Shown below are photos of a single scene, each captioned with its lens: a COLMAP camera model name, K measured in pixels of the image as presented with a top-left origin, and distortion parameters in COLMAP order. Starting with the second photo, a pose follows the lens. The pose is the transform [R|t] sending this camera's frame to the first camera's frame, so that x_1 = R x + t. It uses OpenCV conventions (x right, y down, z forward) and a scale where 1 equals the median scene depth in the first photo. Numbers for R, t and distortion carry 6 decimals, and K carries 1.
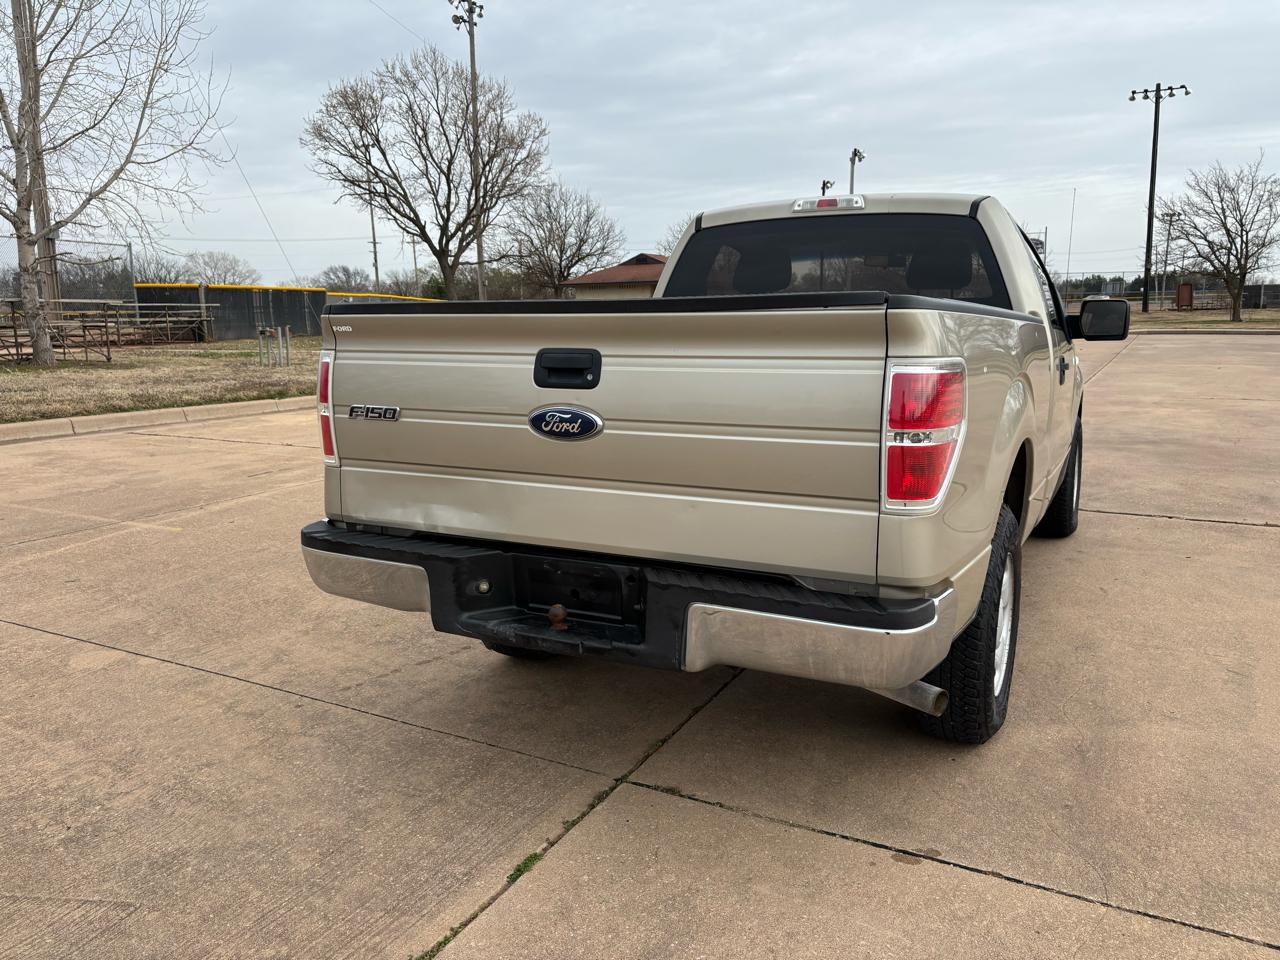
lens RADIAL K [[966.6, 0, 647.2], [0, 966.6, 479.4], [0, 0, 1]] dist [0.040799, -0.036551]
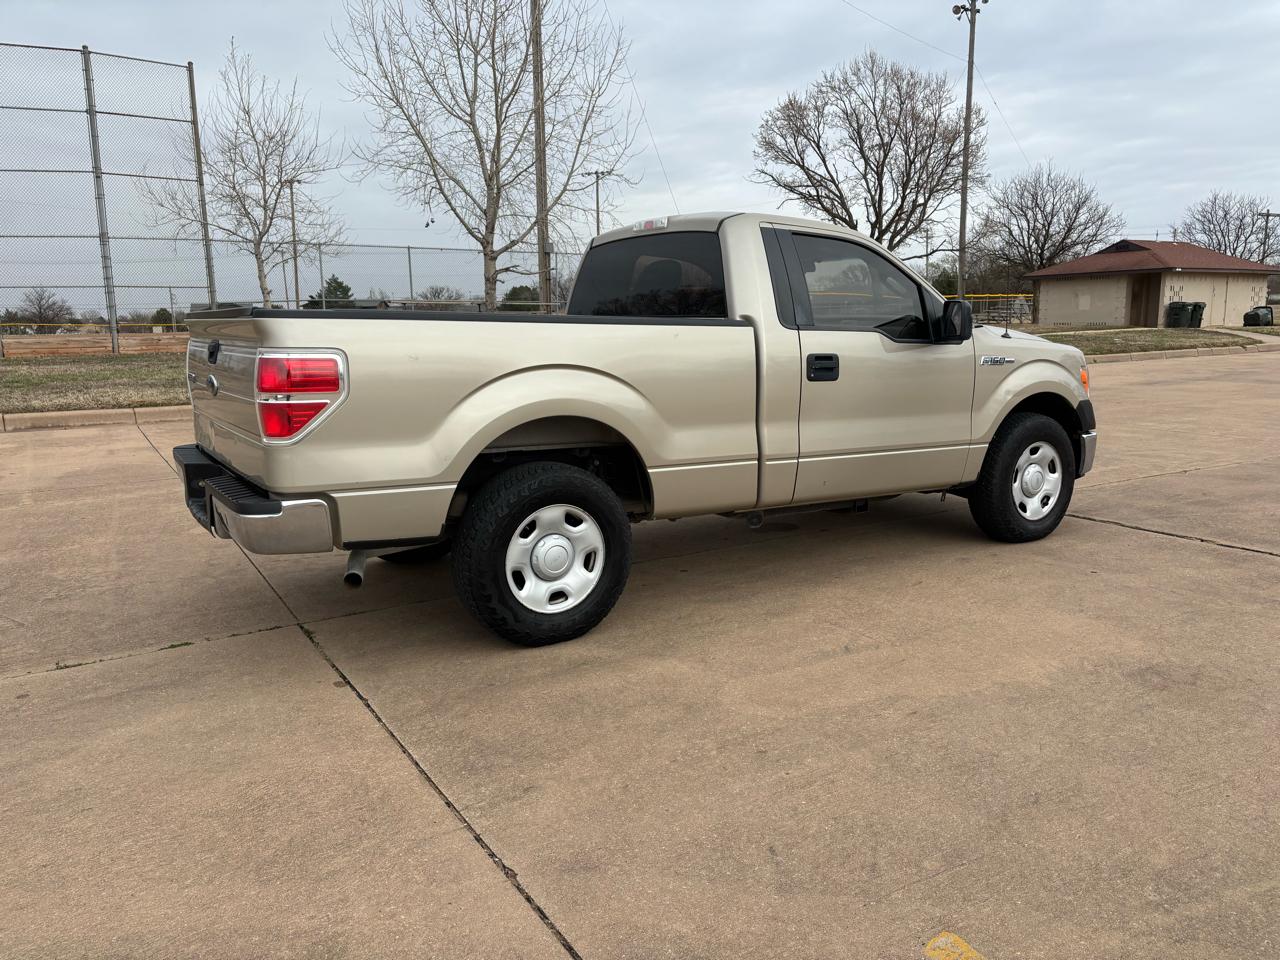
lens RADIAL K [[966.6, 0, 645.9], [0, 966.6, 472.0], [0, 0, 1]] dist [0.040799, -0.036551]
pose [[0.864436, 0.077807, -0.496685, 0.466610], [-0.078755, 0.996712, 0.019073, -0.000227], [0.496536, 0.022629, 0.867721, -0.023761]]
